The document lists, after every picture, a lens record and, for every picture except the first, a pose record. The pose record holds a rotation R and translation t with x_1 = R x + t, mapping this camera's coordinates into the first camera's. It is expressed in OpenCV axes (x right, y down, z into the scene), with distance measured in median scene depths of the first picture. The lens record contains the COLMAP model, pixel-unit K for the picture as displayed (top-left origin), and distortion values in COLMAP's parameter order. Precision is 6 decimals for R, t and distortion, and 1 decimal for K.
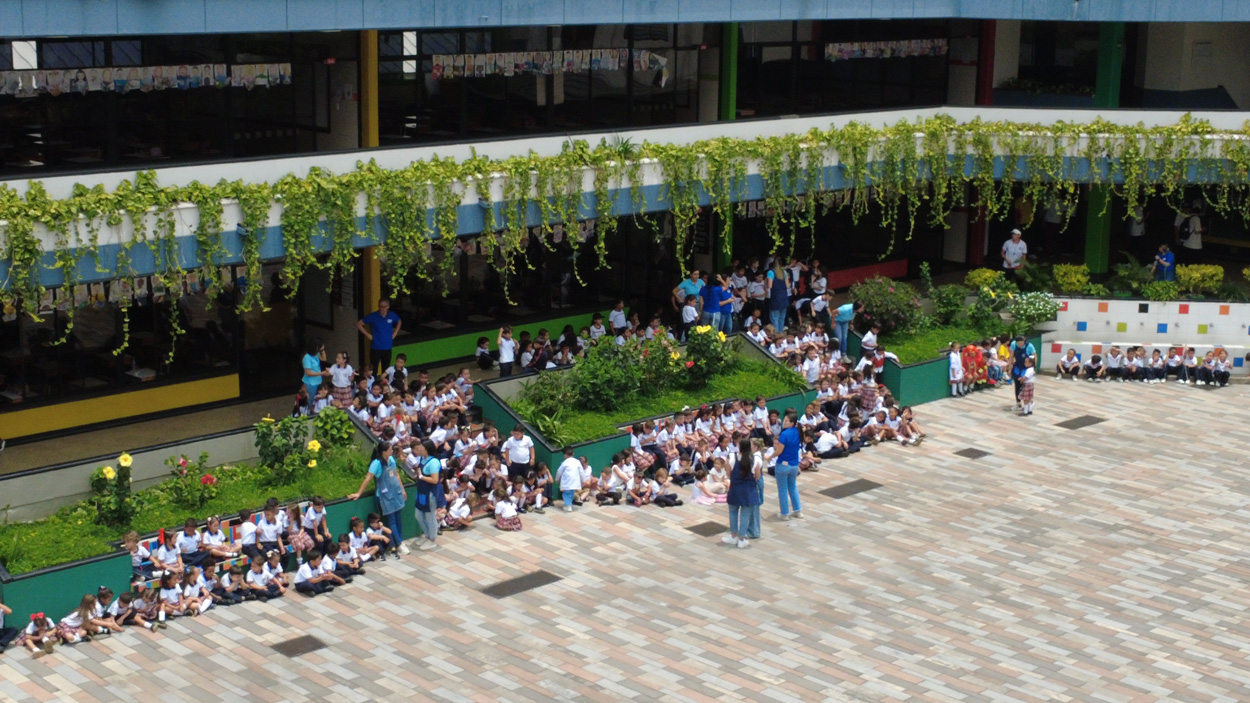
lens RADIAL K [[1834.6, 0, 622.8], [0, 1834.6, 351.9], [0, 0, 1]] dist [-0.033081, 0.183826]
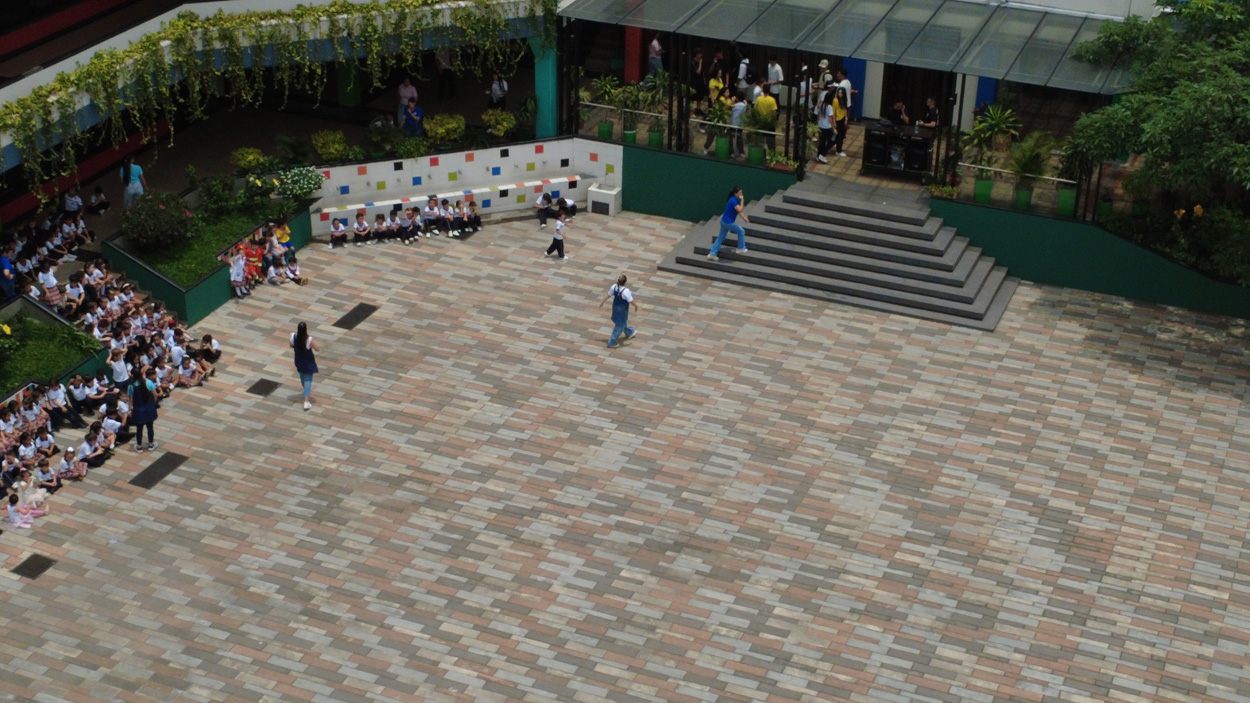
lens RADIAL K [[1834.6, 0, 622.8], [0, 1834.6, 351.9], [0, 0, 1]] dist [-0.033081, 0.183826]
pose [[0.919736, -0.185656, 0.345859, 0.012679], [0.083751, 0.953606, 0.289175, -0.237238], [-0.383500, -0.236999, 0.892614, -0.044509]]
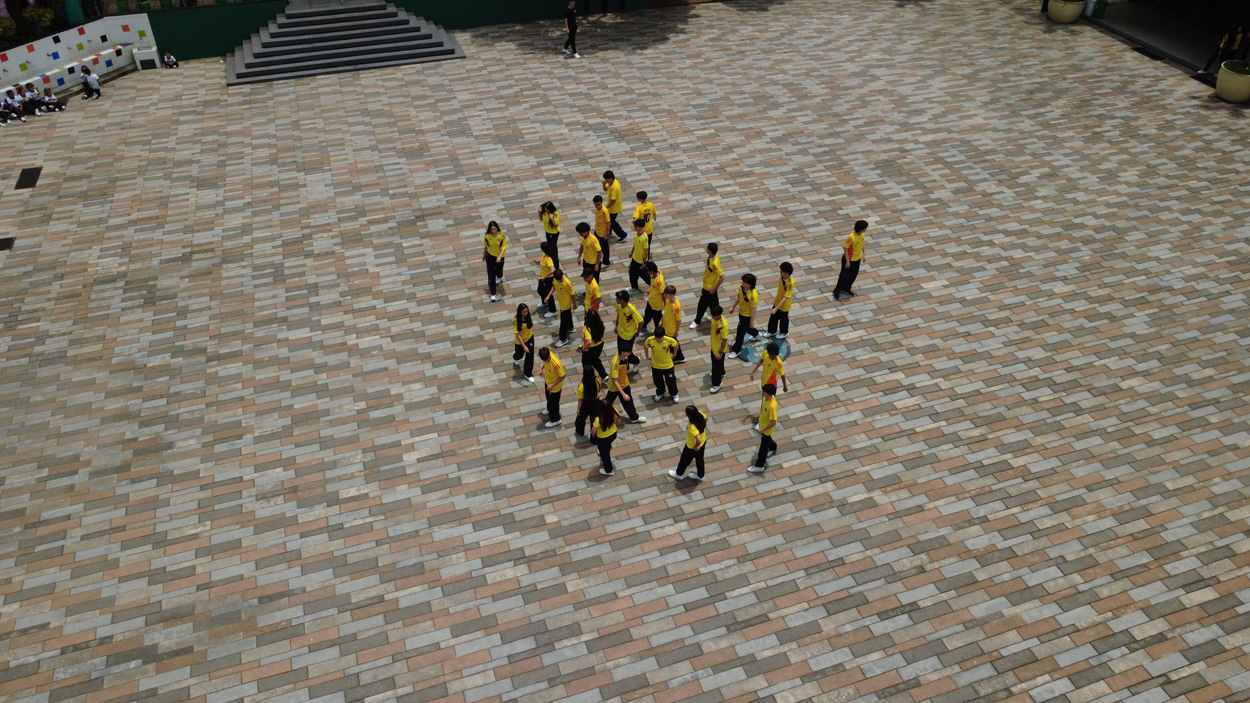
lens RADIAL K [[915.8, 0, 625.0], [0, 915.8, 351.5], [0, 0, 1]] dist [-0.000712, -0.002577]
pose [[0.422169, -0.571871, 0.703375, -0.110437], [0.193066, 0.814829, 0.546608, -0.137563], [-0.885719, -0.094963, 0.454404, 0.278472]]
